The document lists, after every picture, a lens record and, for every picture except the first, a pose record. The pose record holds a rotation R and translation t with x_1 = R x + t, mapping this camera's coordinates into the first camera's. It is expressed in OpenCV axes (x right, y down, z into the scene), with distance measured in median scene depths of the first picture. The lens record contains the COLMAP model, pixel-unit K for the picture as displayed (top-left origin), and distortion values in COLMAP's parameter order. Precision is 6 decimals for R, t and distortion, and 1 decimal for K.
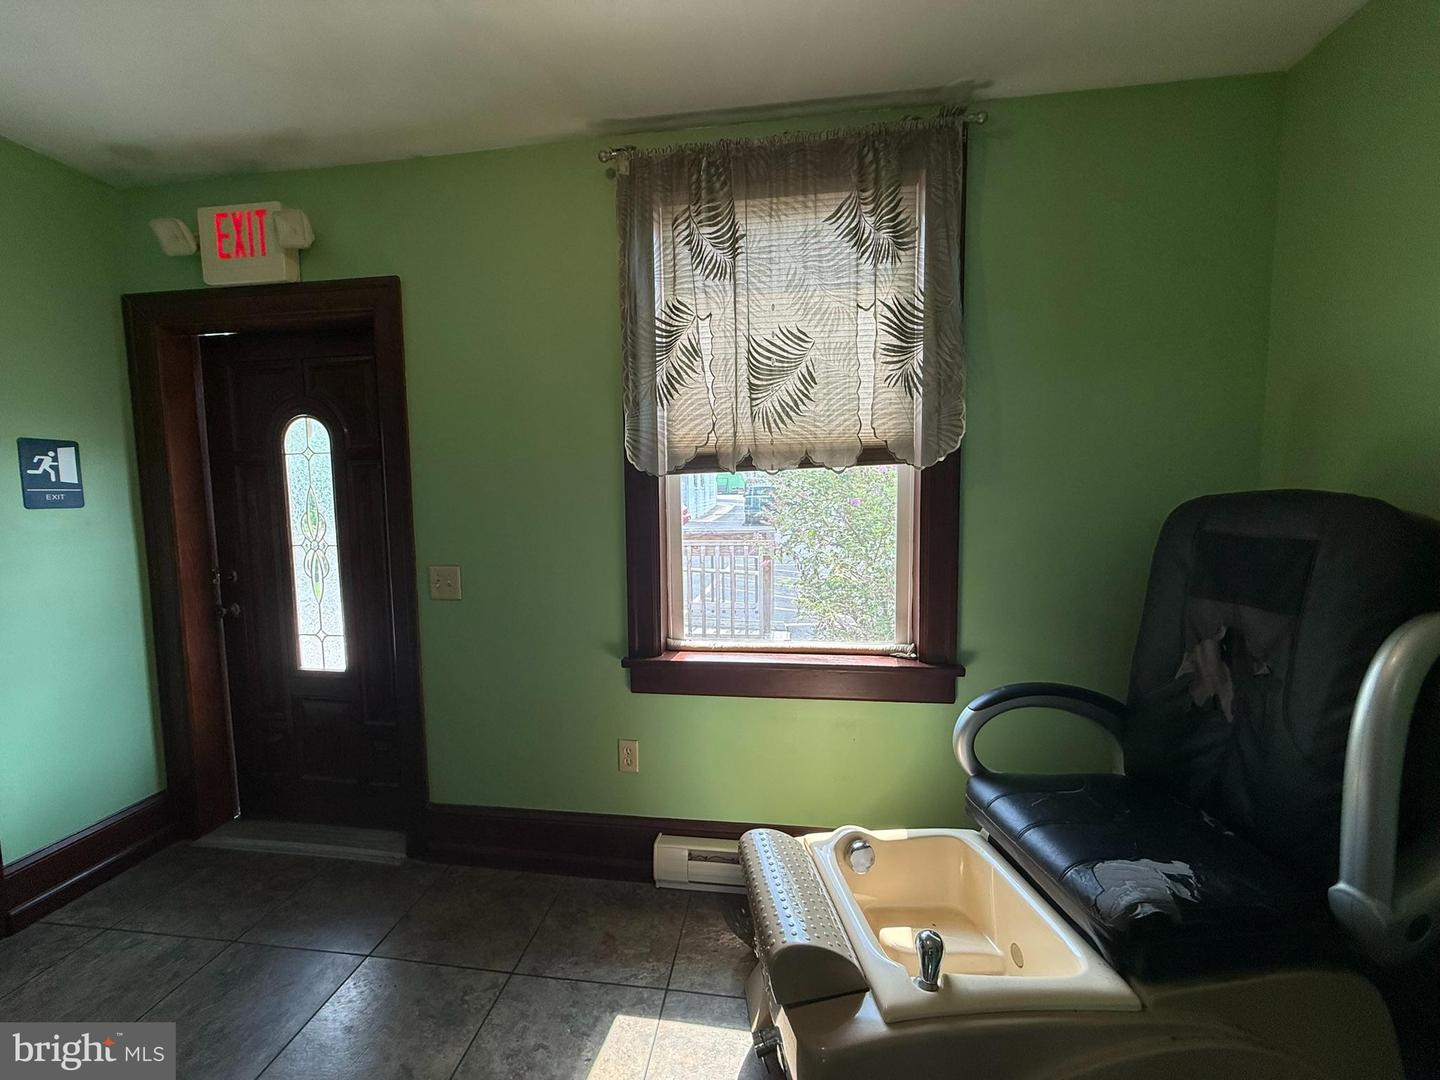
lens RADIAL K [[576.0, 0, 717.9], [0, 576.0, 537.4], [0, 0, 1]] dist [0.000626, 0.000380]
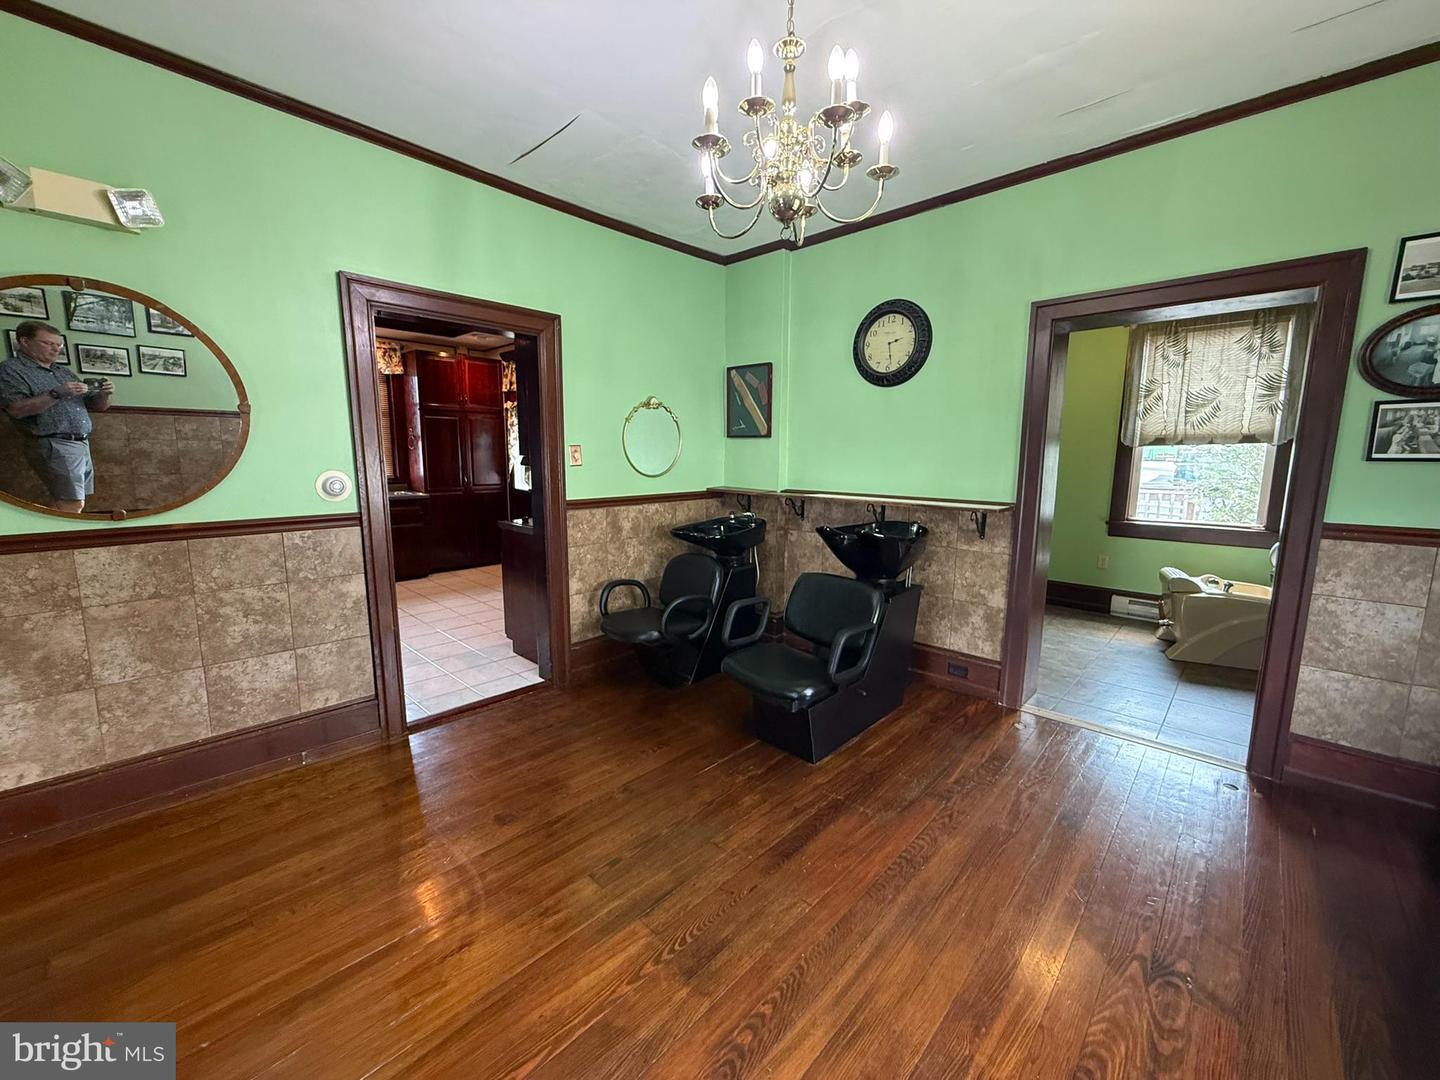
lens RADIAL K [[576.0, 0, 717.9], [0, 576.0, 537.4], [0, 0, 1]] dist [0.000626, 0.000380]
pose [[0.811765, 0.100866, -0.575207, -0.097421], [-0.061816, 0.994279, 0.087115, 0.185388], [0.580703, -0.035160, 0.813356, -2.202729]]
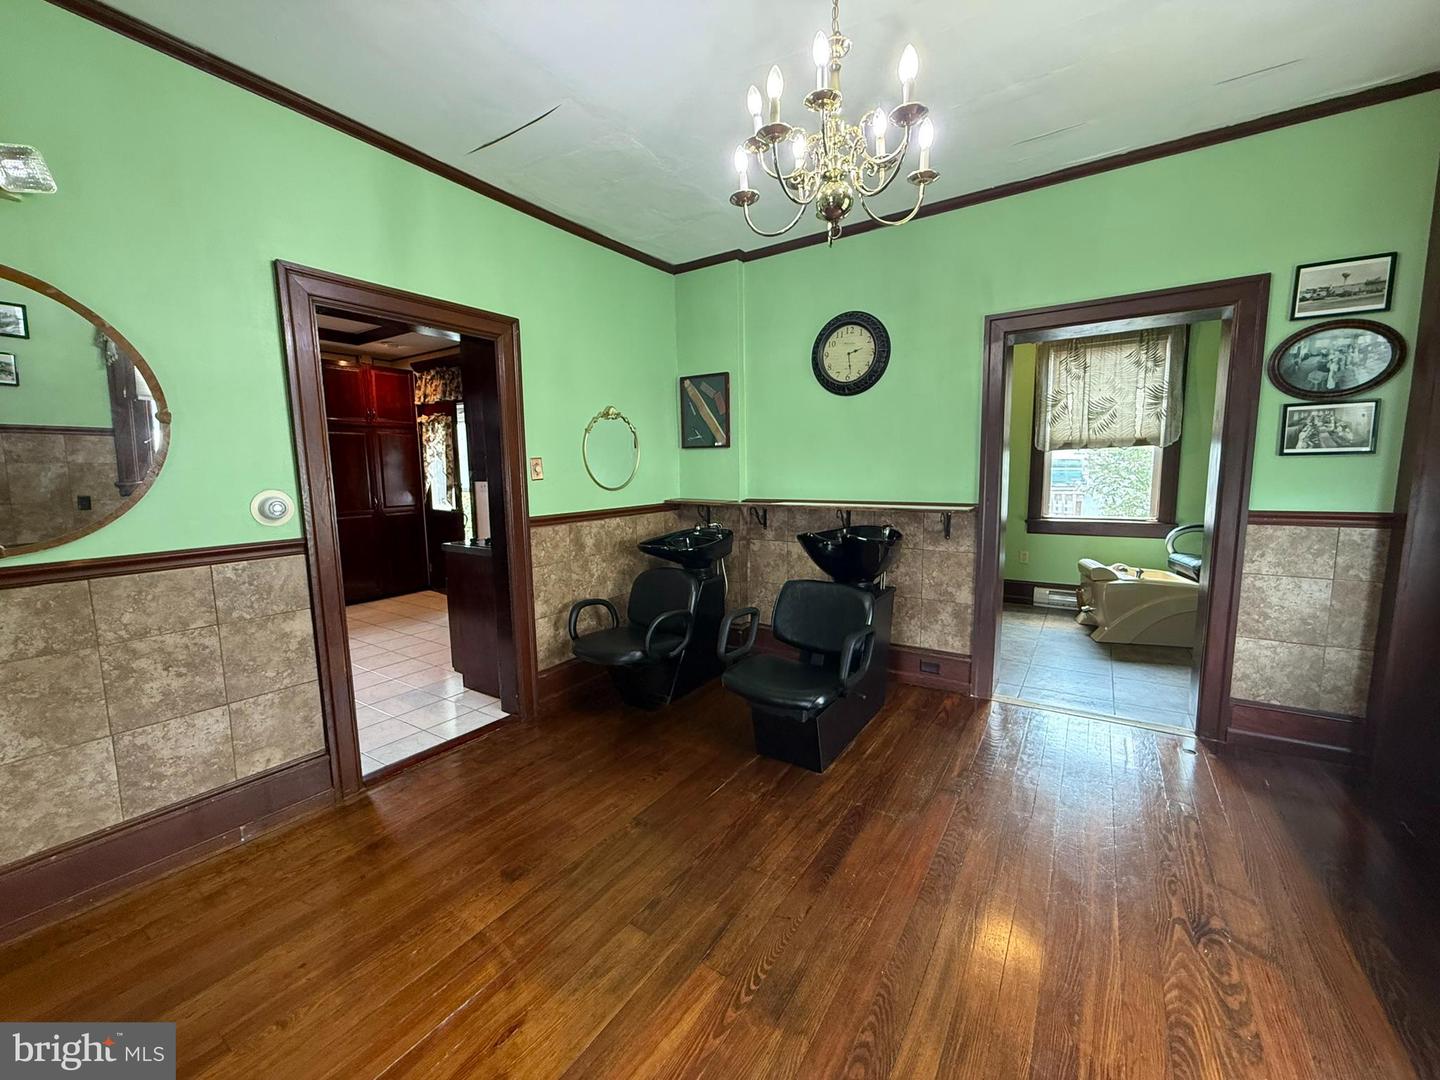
lens RADIAL K [[576.0, 0, 717.9], [0, 576.0, 537.4], [0, 0, 1]] dist [0.000626, 0.000380]
pose [[0.900689, 0.049554, -0.431628, -0.323312], [-0.029135, 0.998127, 0.053795, 0.210453], [0.433486, -0.035878, 0.900446, -2.283080]]
